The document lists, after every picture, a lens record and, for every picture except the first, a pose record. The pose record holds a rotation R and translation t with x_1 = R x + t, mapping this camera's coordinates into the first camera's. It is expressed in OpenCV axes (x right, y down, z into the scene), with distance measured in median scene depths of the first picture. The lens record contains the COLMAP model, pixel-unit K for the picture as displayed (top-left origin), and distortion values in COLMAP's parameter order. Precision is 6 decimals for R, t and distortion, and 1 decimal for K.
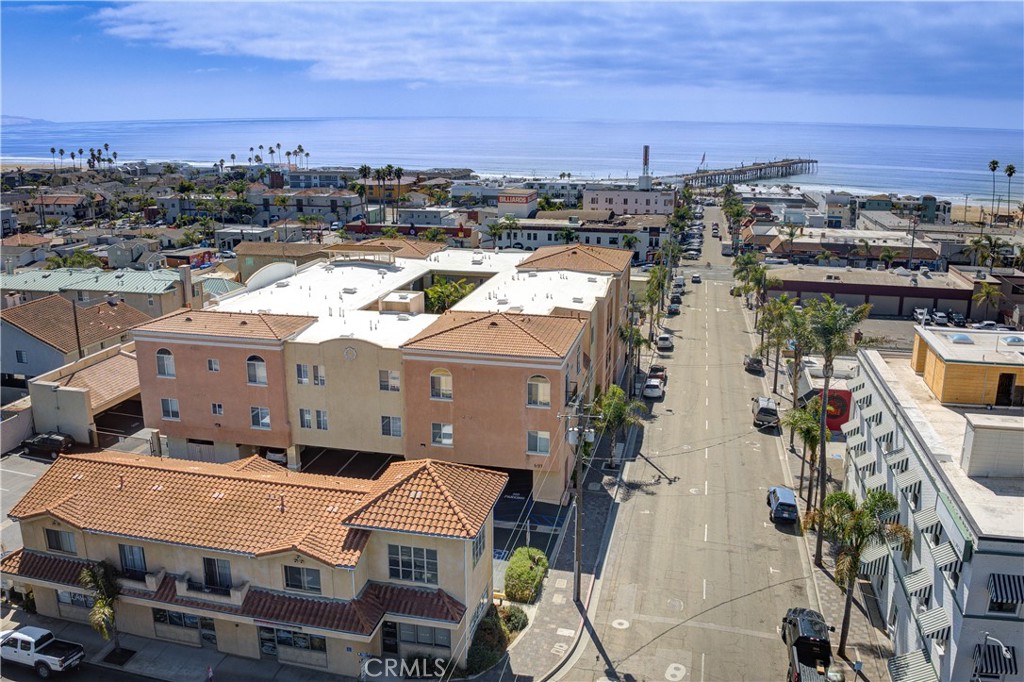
lens RADIAL K [[845.4, 0, 512.0], [0, 845.4, 341.0], [0, 0, 1]] dist [-0.094181, -0.038782]
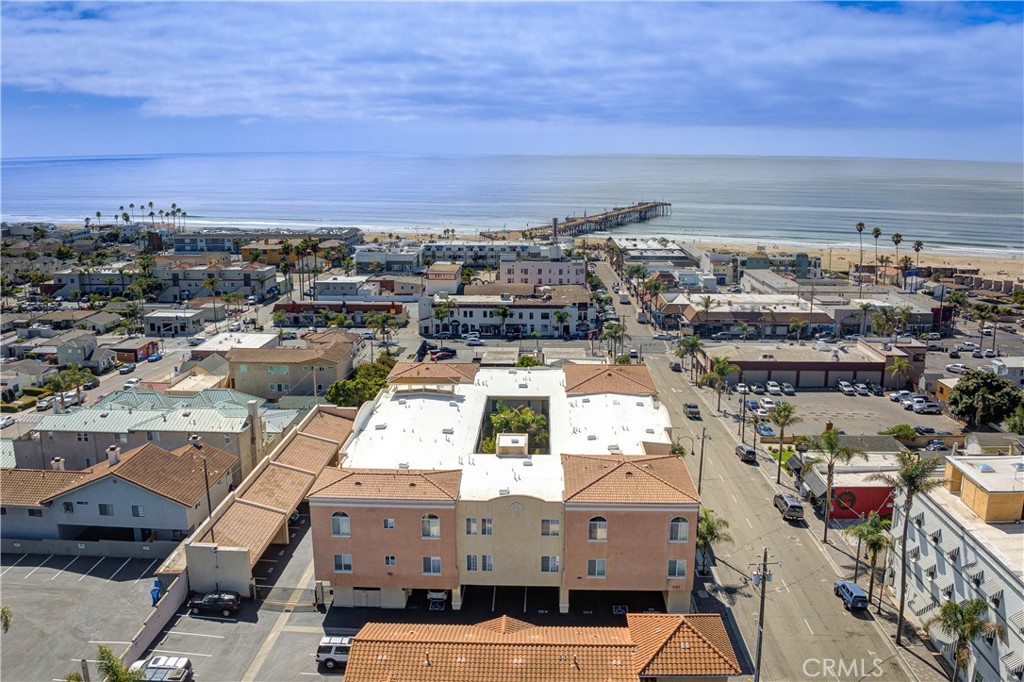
lens RADIAL K [[845.4, 0, 512.0], [0, 845.4, 341.0], [0, 0, 1]] dist [-0.094181, -0.038782]
pose [[0.982595, -0.042260, 0.180889, -0.118977], [0.049234, 0.998200, -0.034233, -0.052750], [-0.179116, 0.042543, 0.982908, -0.051665]]
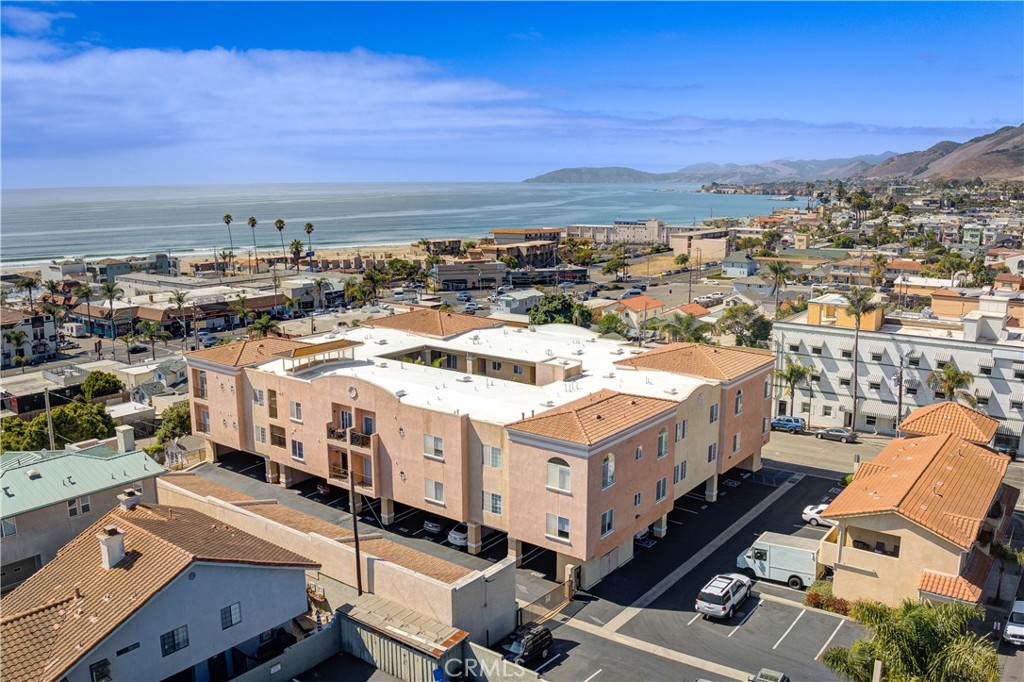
lens RADIAL K [[845.4, 0, 512.0], [0, 845.4, 341.0], [0, 0, 1]] dist [-0.094181, -0.038782]
pose [[0.410238, -0.171669, 0.895676, -0.380152], [0.236025, 0.968648, 0.077551, -0.061199], [-0.880907, 0.179588, 0.437894, 0.210025]]
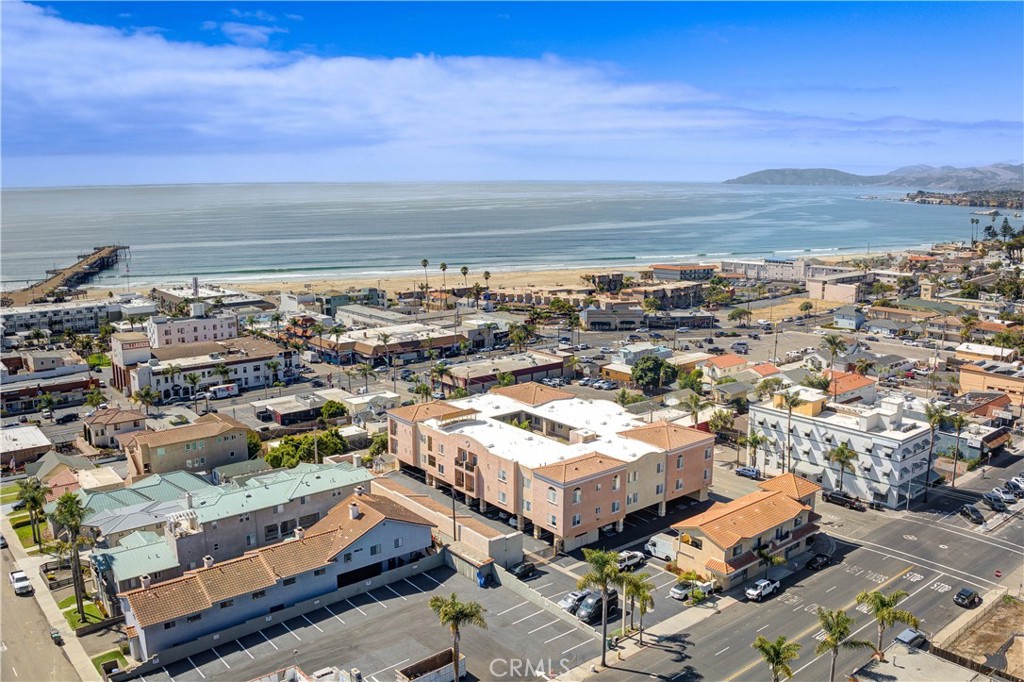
lens RADIAL K [[845.4, 0, 512.0], [0, 845.4, 341.0], [0, 0, 1]] dist [-0.094181, -0.038782]
pose [[0.610202, -0.151057, 0.777711, -0.583177], [0.203621, 0.978580, 0.030308, -0.120036], [-0.765632, 0.139865, 0.627890, -0.028747]]
